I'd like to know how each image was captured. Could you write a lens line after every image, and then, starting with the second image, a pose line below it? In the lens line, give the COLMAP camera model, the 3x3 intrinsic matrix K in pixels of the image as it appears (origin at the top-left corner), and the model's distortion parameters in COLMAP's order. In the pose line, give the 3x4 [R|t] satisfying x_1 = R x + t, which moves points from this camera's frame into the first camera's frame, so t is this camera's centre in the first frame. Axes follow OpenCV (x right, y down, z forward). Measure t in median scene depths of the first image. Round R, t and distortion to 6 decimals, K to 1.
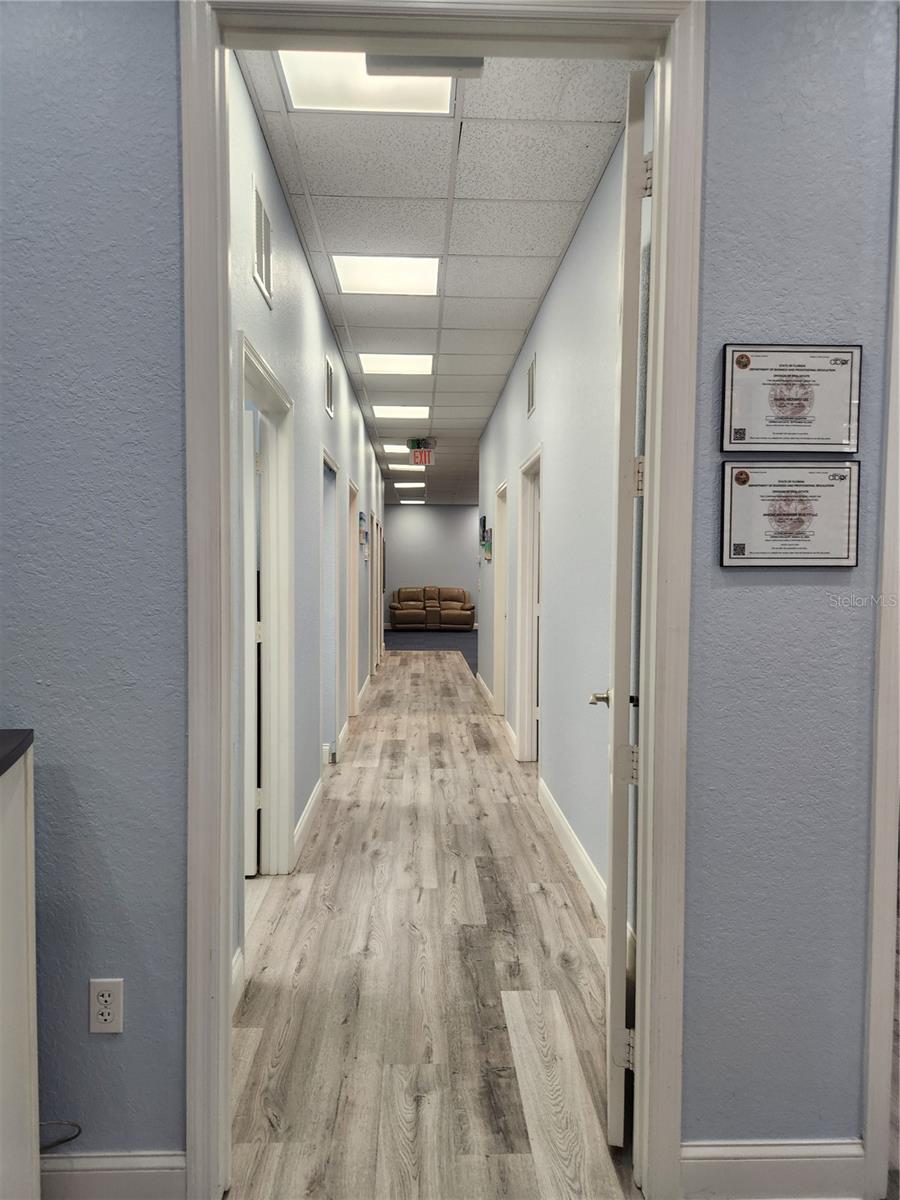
lens RADIAL K [[805.6, 0, 437.1], [0, 805.6, 604.6], [0, 0, 1]] dist [0.060978, -0.051428]
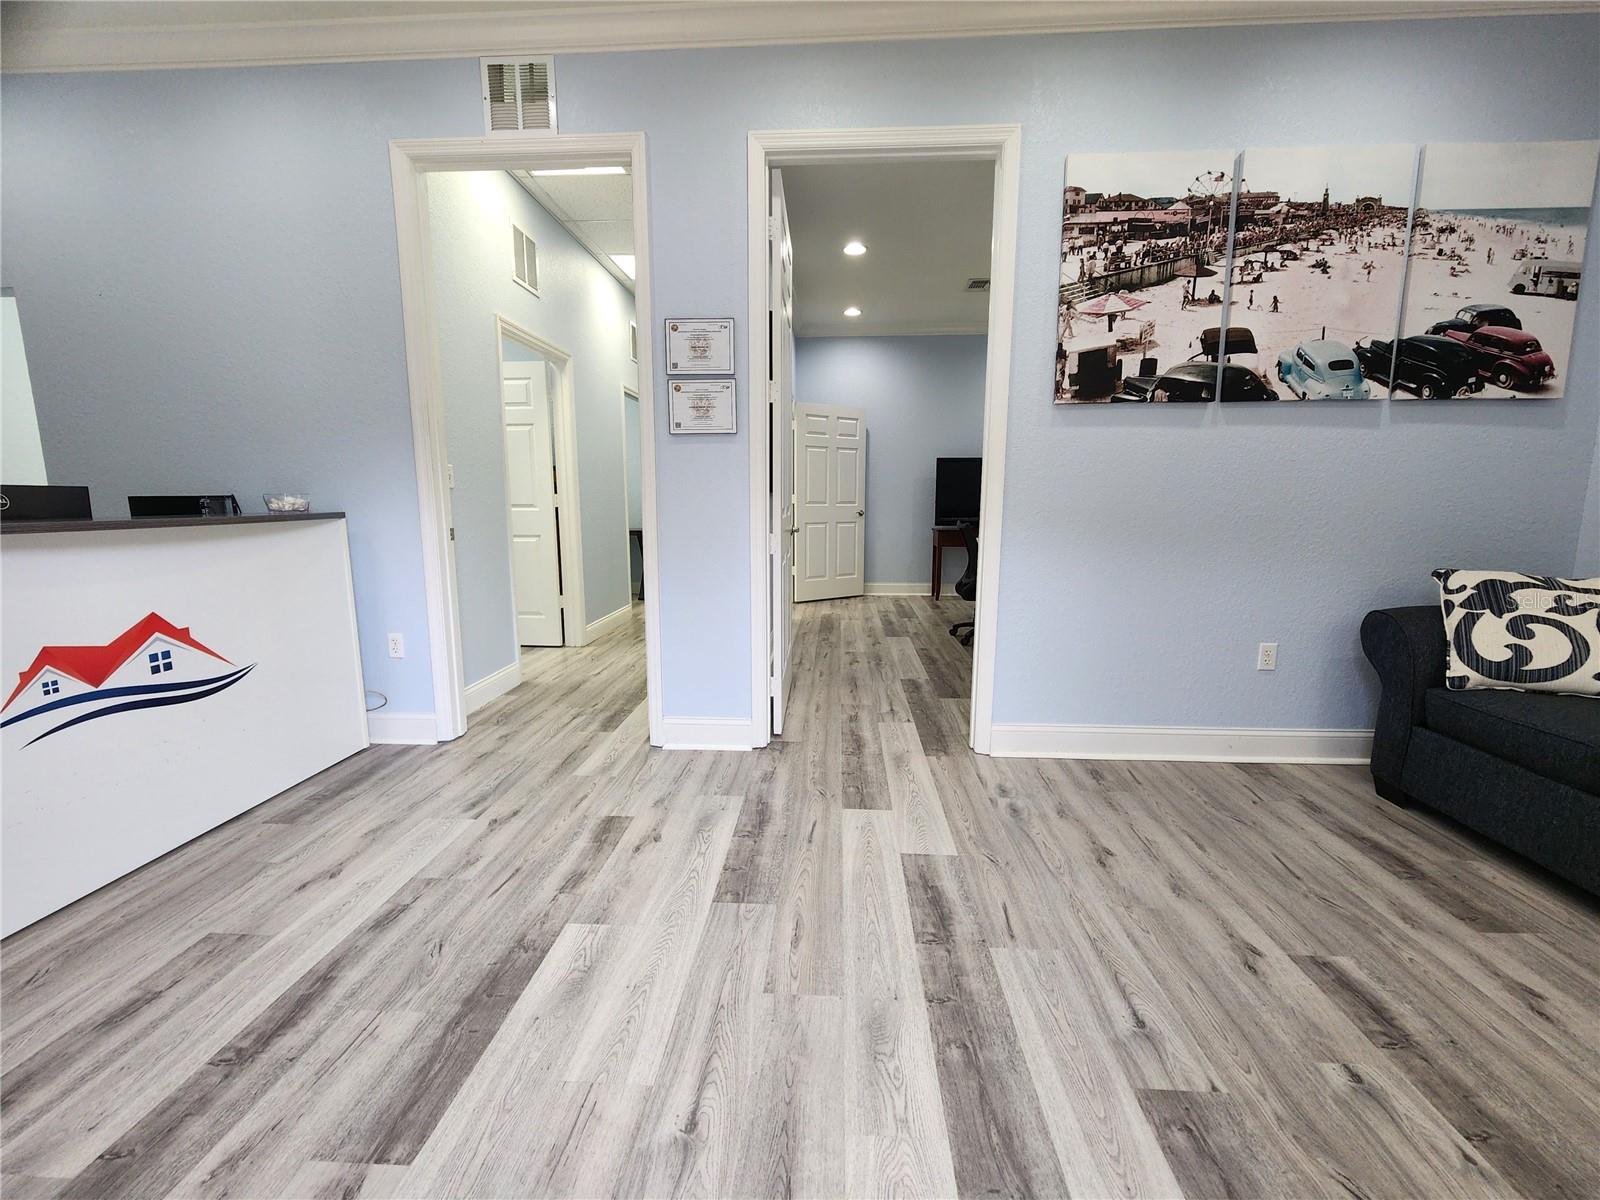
lens RADIAL K [[656.3, 0, 799.0], [0, 656.3, 592.0], [0, 0, 1]] dist [0.004640, -0.004572]
pose [[0.996230, 0.004530, -0.086636, 0.810359], [0.004506, 0.994586, 0.103821, 0.173801], [0.086638, -0.103820, 0.990816, -0.616769]]
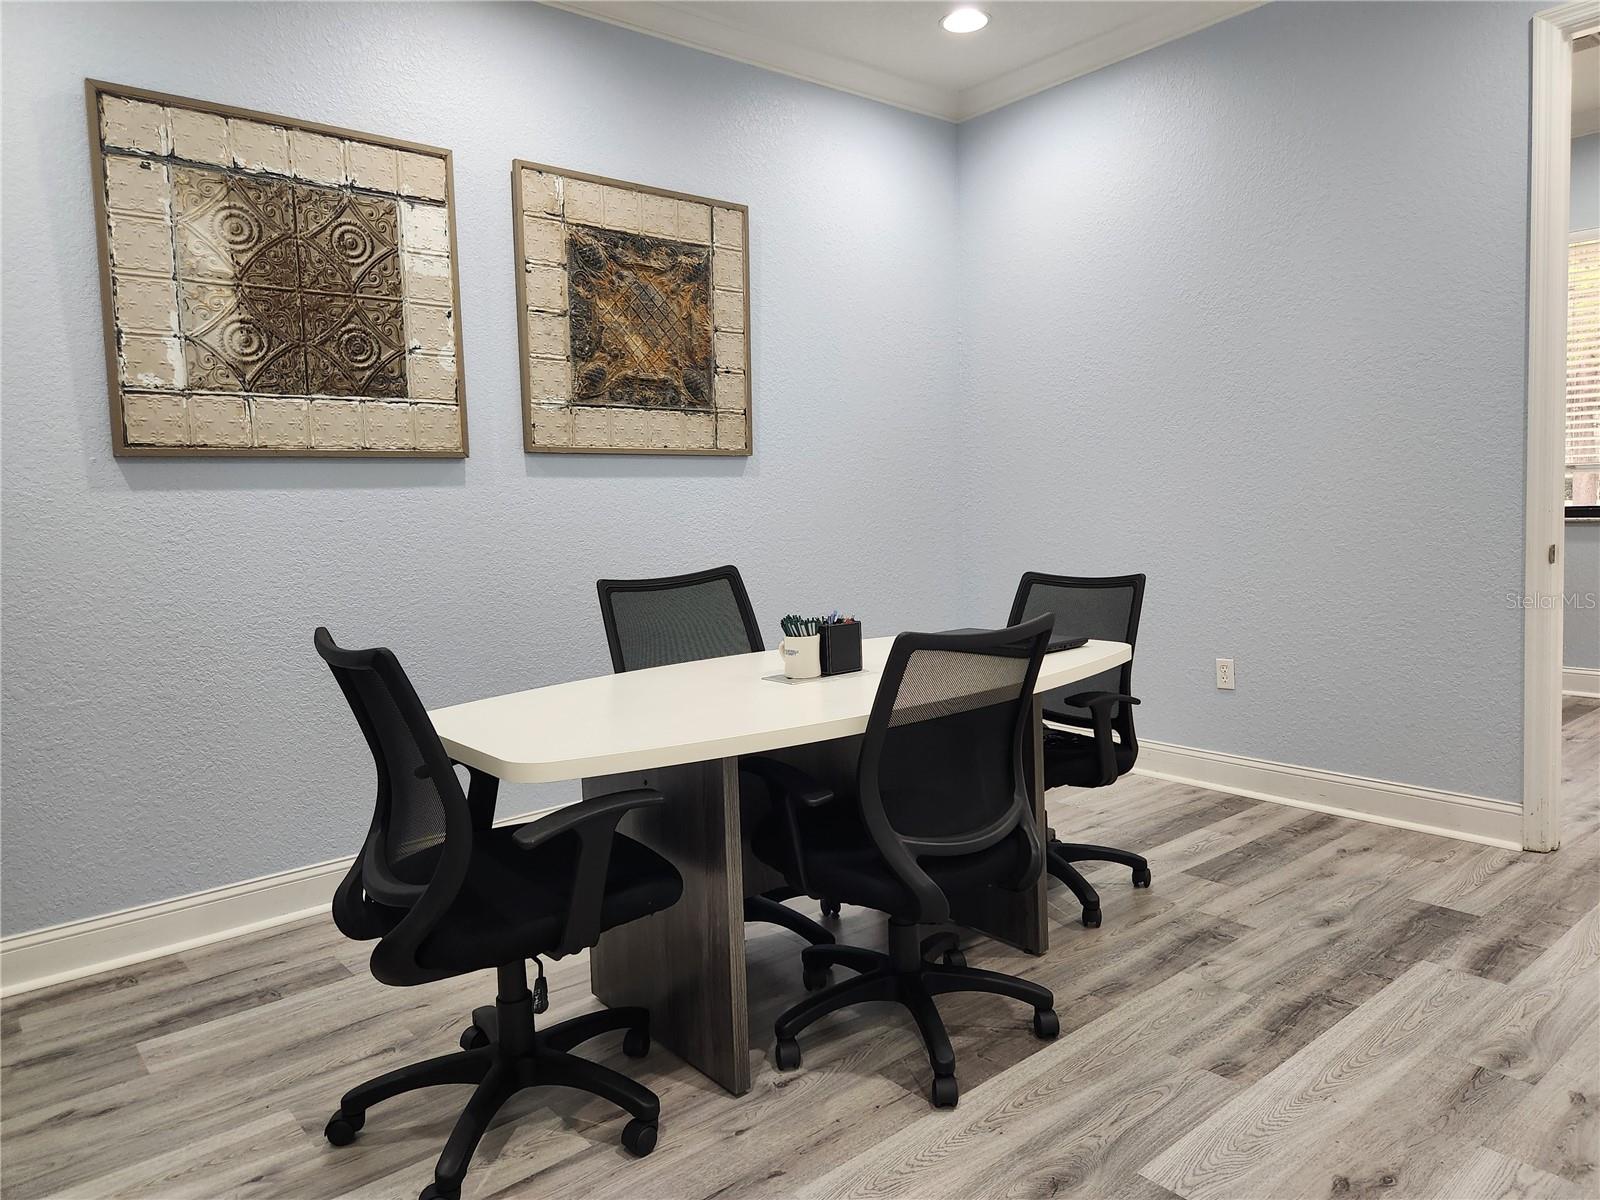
lens RADIAL K [[1074.1, 0, 812.4], [0, 1074.1, 593.8], [0, 0, 1]] dist [0.060978, -0.051428]
pose [[-0.627715, -0.053520, 0.776602, 0.439994], [0.062641, 0.990926, 0.118922, -0.022977], [-0.775919, 0.123296, -0.618666, 3.311003]]
